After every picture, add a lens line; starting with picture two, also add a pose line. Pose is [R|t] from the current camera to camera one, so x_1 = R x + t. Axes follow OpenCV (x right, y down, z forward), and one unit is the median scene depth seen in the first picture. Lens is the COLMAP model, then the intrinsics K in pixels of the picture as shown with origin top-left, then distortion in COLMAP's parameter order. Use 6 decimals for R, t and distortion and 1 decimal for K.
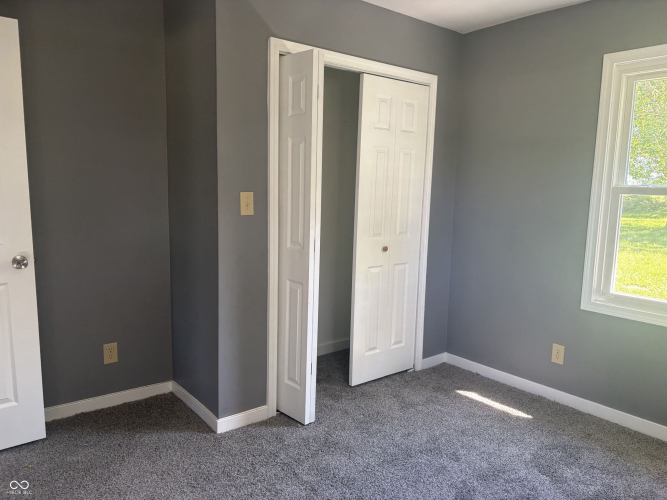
lens RADIAL K [[506.4, 0, 333.5], [0, 506.4, 250.0], [0, 0, 1]] dist [0.033044, -0.015142]
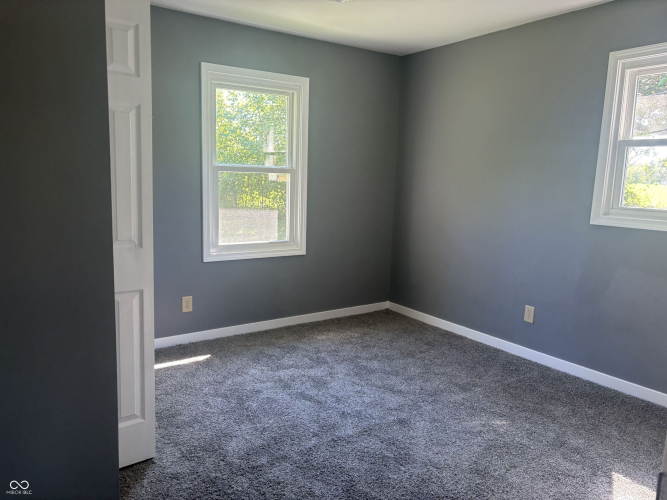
lens RADIAL K [[506.4, 0, 333.5], [0, 506.4, 250.0], [0, 0, 1]] dist [0.033044, -0.015142]
pose [[0.080166, -0.167106, 0.982674, -0.783082], [0.102106, 0.982038, 0.158668, -0.088358], [-0.991538, 0.087617, 0.095789, 0.593761]]
